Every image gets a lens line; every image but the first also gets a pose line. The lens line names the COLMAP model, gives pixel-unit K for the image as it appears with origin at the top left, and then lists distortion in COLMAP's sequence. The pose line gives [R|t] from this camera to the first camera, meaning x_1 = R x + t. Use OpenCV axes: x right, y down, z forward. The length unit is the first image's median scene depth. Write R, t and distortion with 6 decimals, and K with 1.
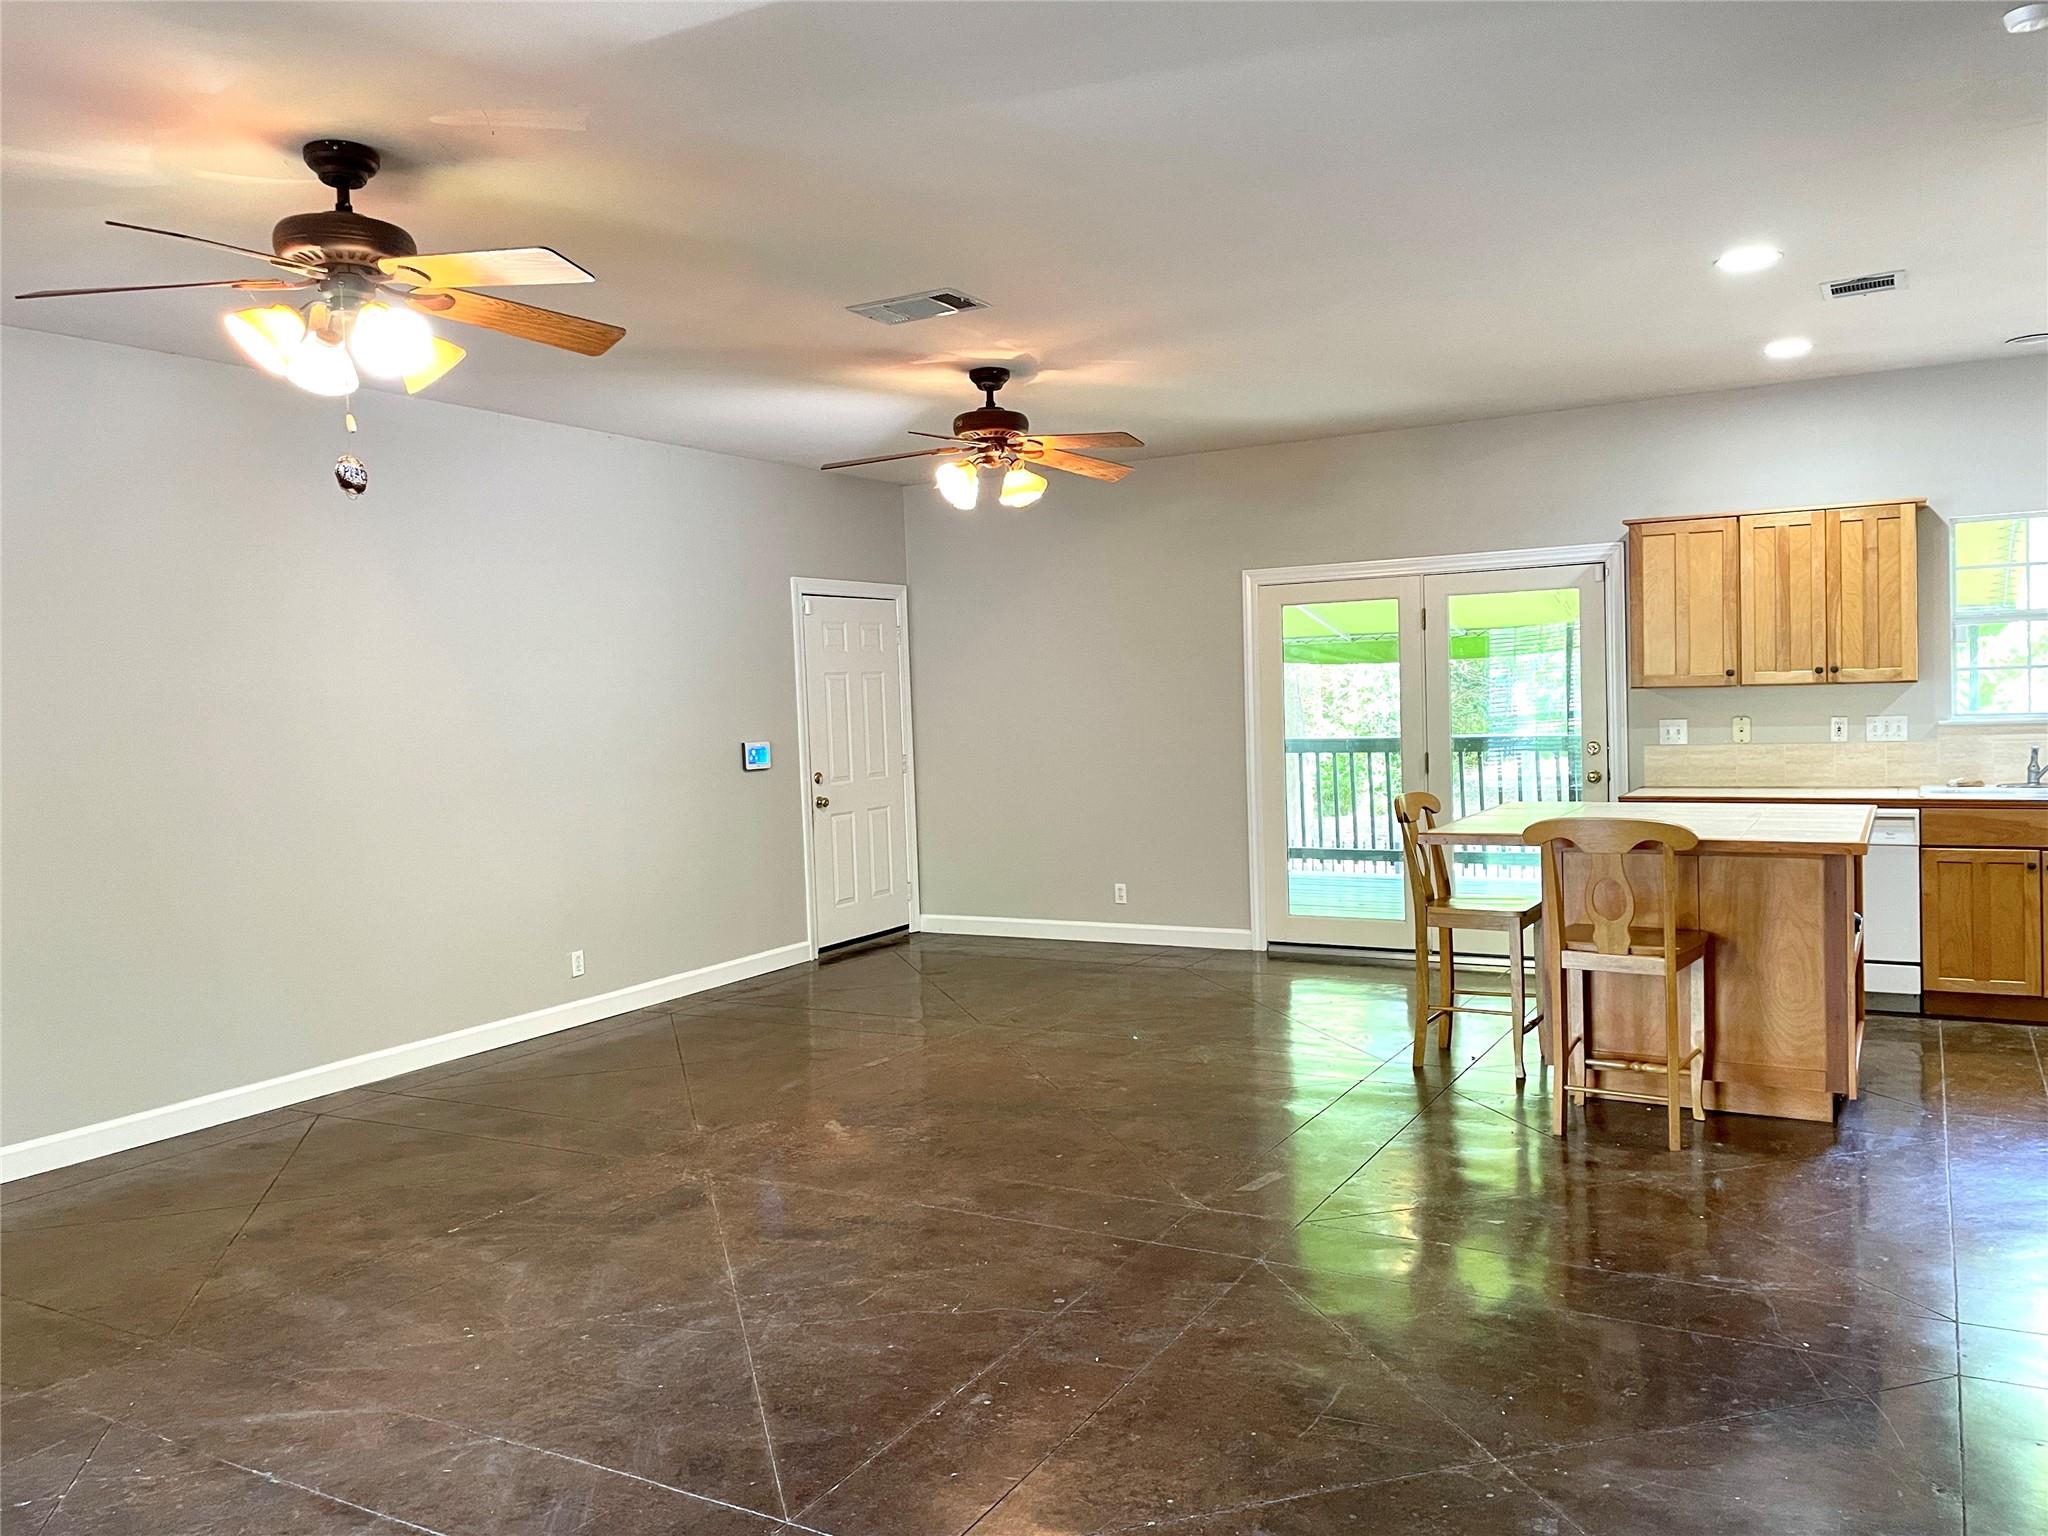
lens RADIAL K [[1545.1, 0, 1037.2], [0, 1545.1, 755.9], [0, 0, 1]] dist [0.105879, -0.136463]
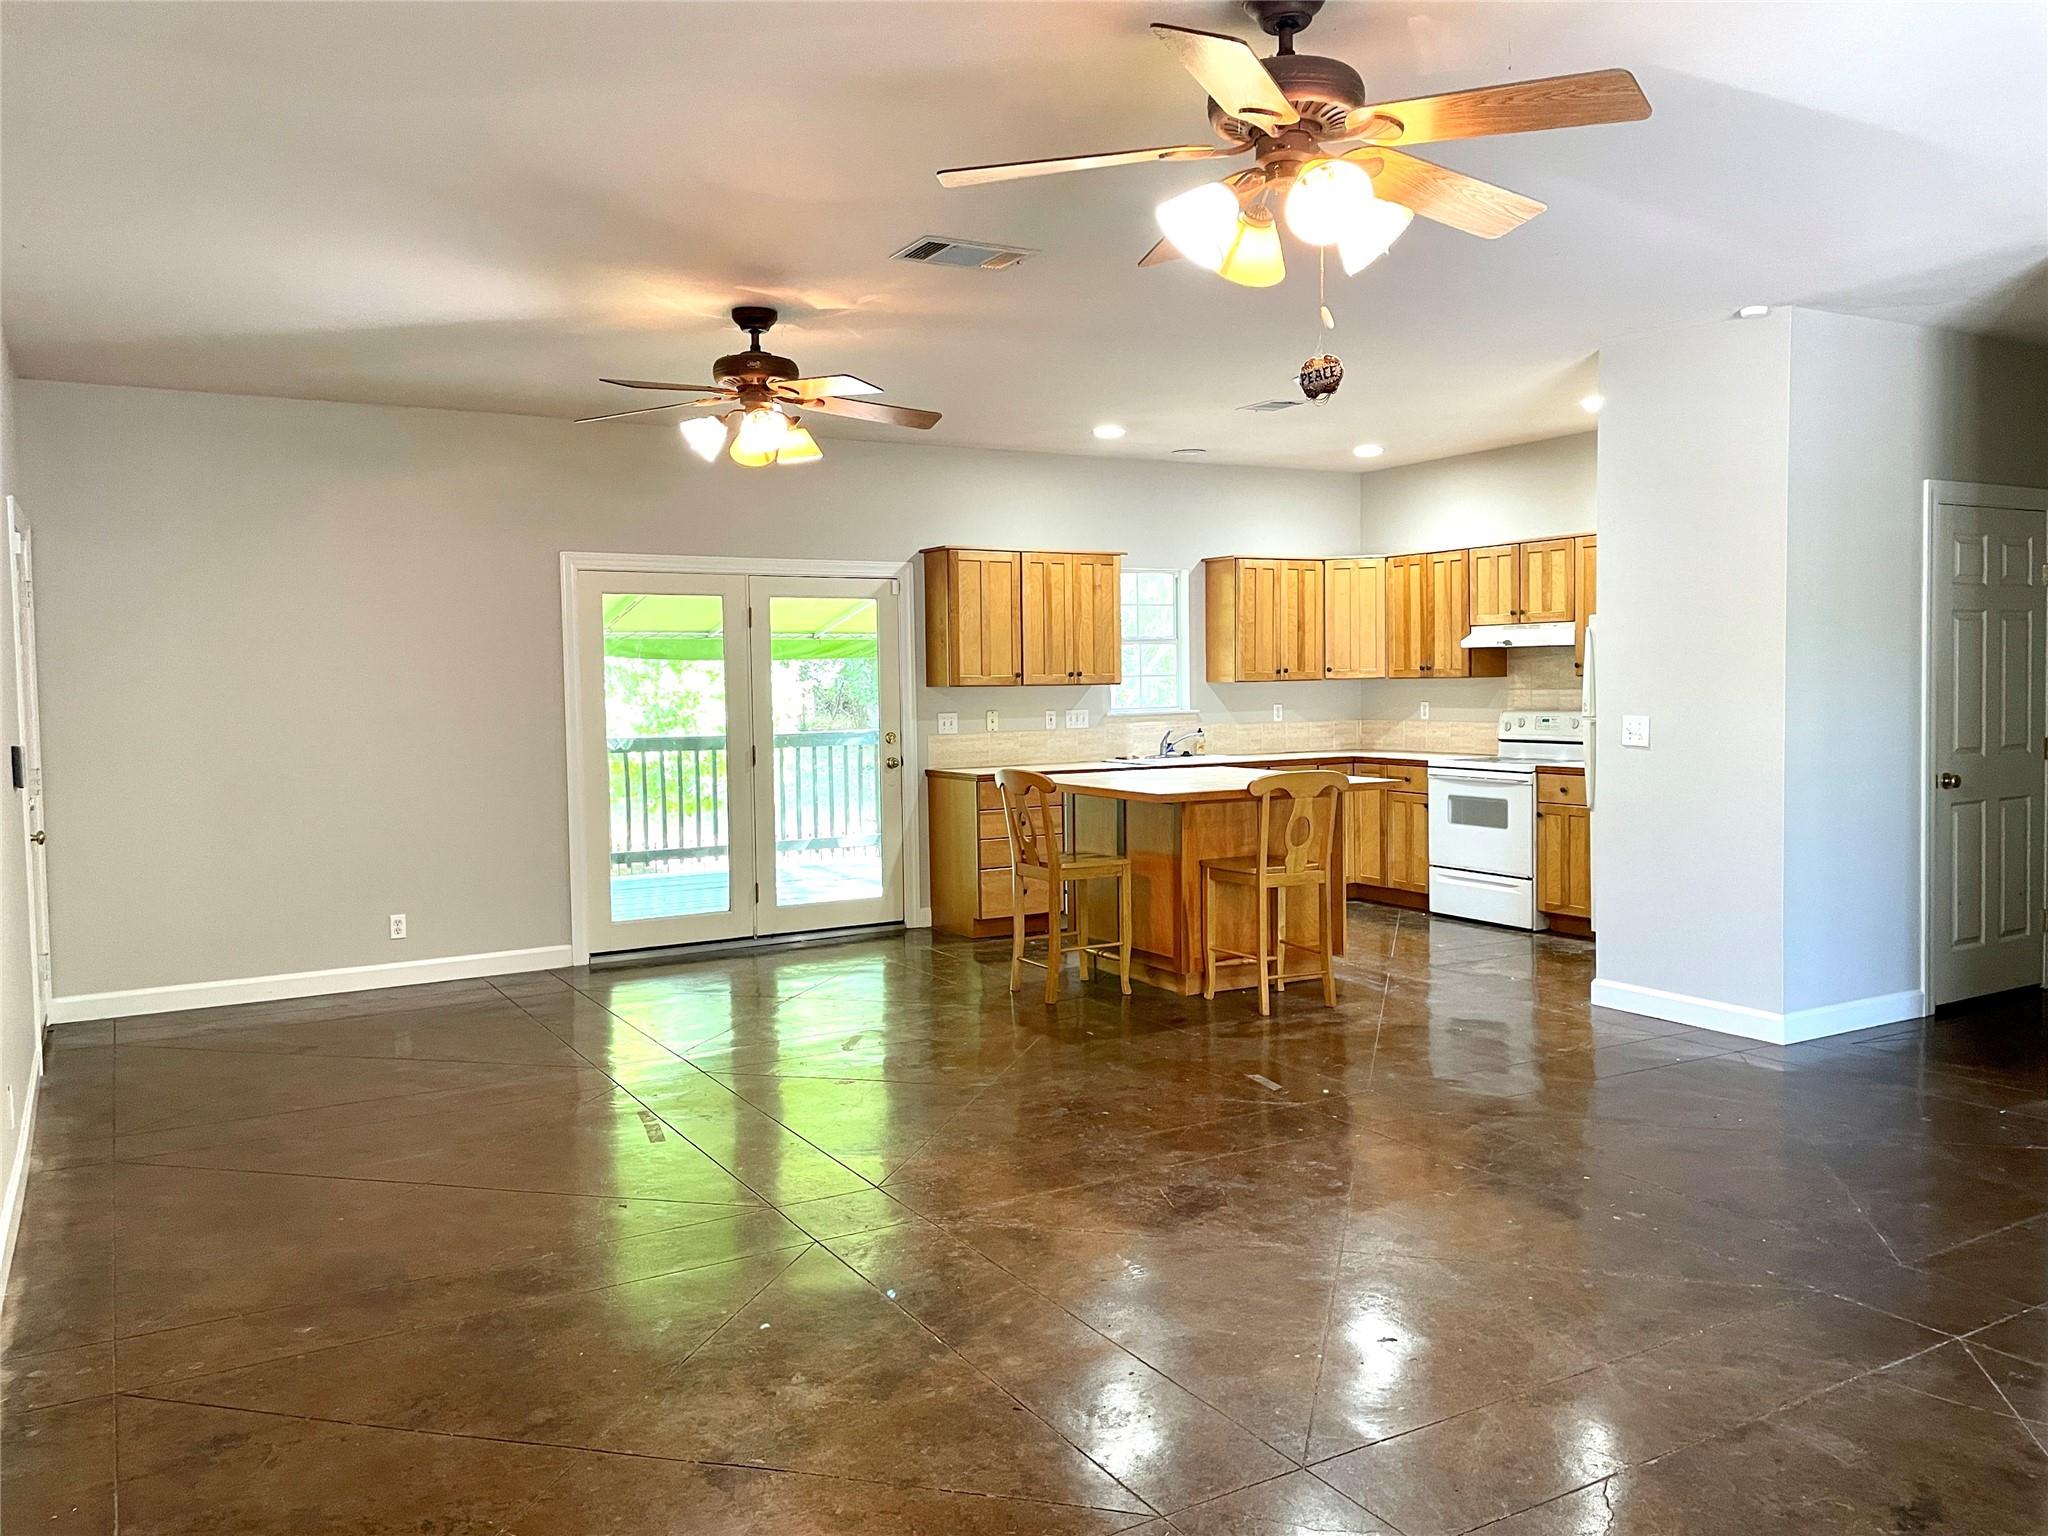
lens RADIAL K [[1545.1, 0, 1037.2], [0, 1545.1, 755.9], [0, 0, 1]] dist [0.105879, -0.136463]
pose [[0.503439, -0.018654, 0.863829, -0.732881], [0.035556, 0.999367, 0.000859, 0.013895], [-0.863299, 0.030282, 0.503784, 0.415714]]
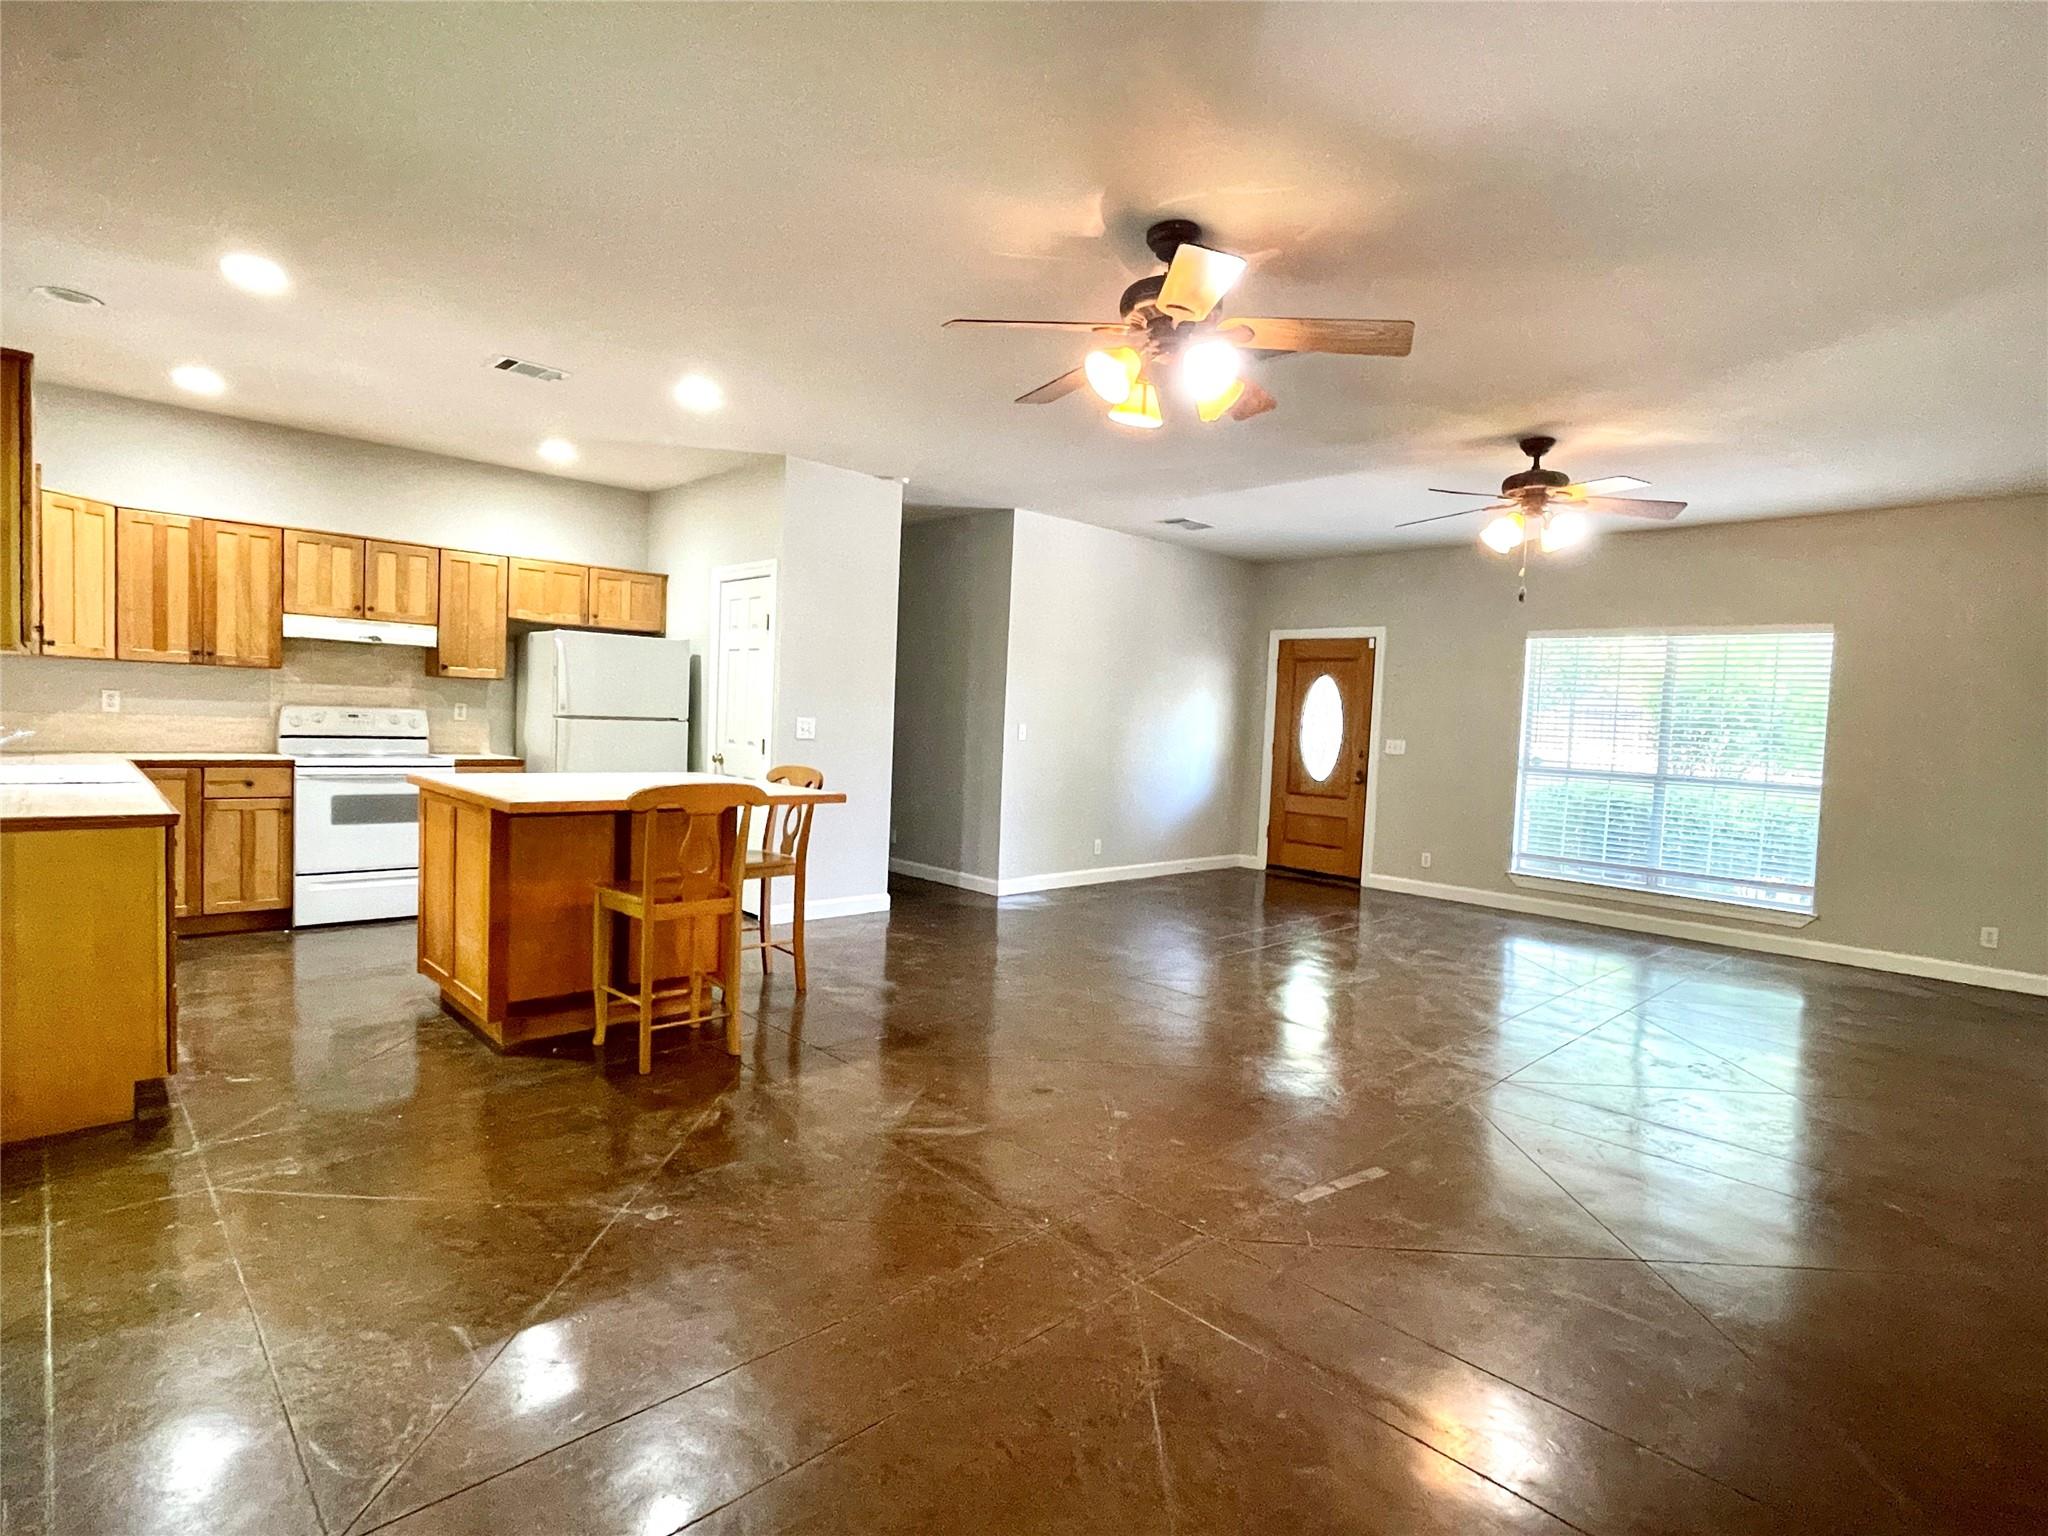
lens RADIAL K [[1025.1, 0, 1023.9], [0, 1025.1, 768.8], [0, 0, 1]] dist [-0.001394, -0.000607]
pose [[-0.956415, -0.022877, 0.291113, -0.109831], [0.001518, 0.996524, 0.083297, -0.032324], [-0.292006, 0.080109, -0.953056, 1.509728]]
